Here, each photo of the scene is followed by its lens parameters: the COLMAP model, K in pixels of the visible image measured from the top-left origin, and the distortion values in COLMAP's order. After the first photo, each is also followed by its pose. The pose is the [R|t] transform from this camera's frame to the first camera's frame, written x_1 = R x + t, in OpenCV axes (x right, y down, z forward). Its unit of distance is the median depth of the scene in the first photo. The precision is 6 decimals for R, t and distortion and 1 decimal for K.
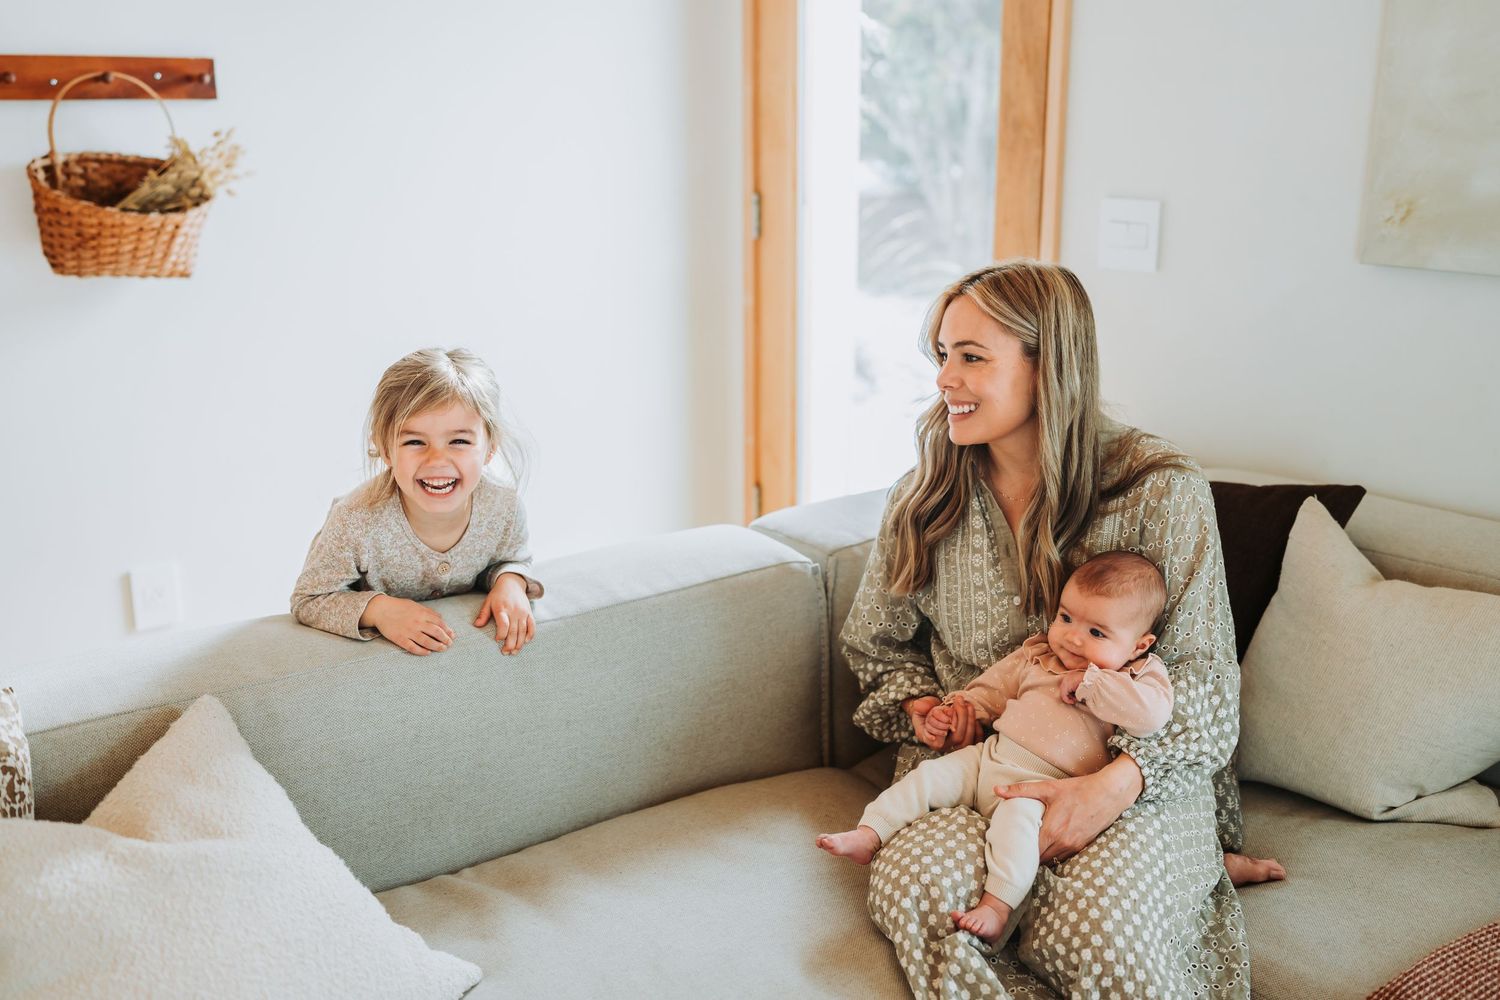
lens RADIAL K [[1515.6, 0, 750.3], [0, 1515.6, 497.3], [0, 0, 1]] dist [-0.000215, 0.004768]
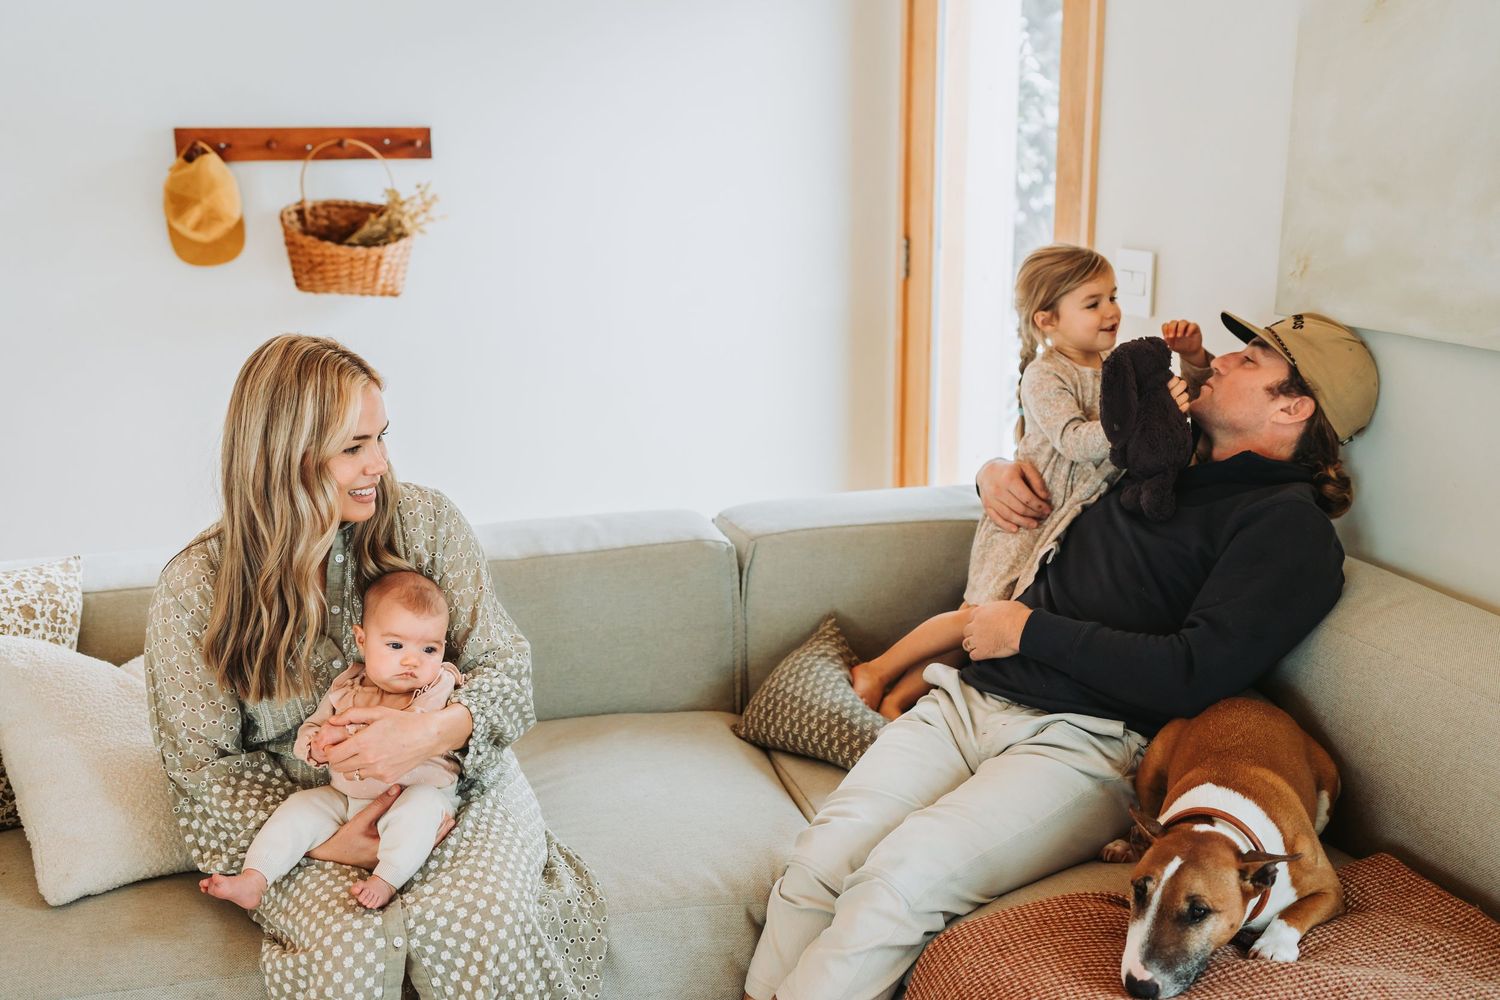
lens RADIAL K [[1614.6, 0, 748.9], [0, 1614.6, 496.0], [0, 0, 1]] dist [0.006234, 0.013699]
pose [[0.929716, 0.073816, -0.360804, 0.430291], [-0.085961, 0.996141, -0.017707, 0.022433], [0.358105, 0.047478, 0.932473, -0.167342]]
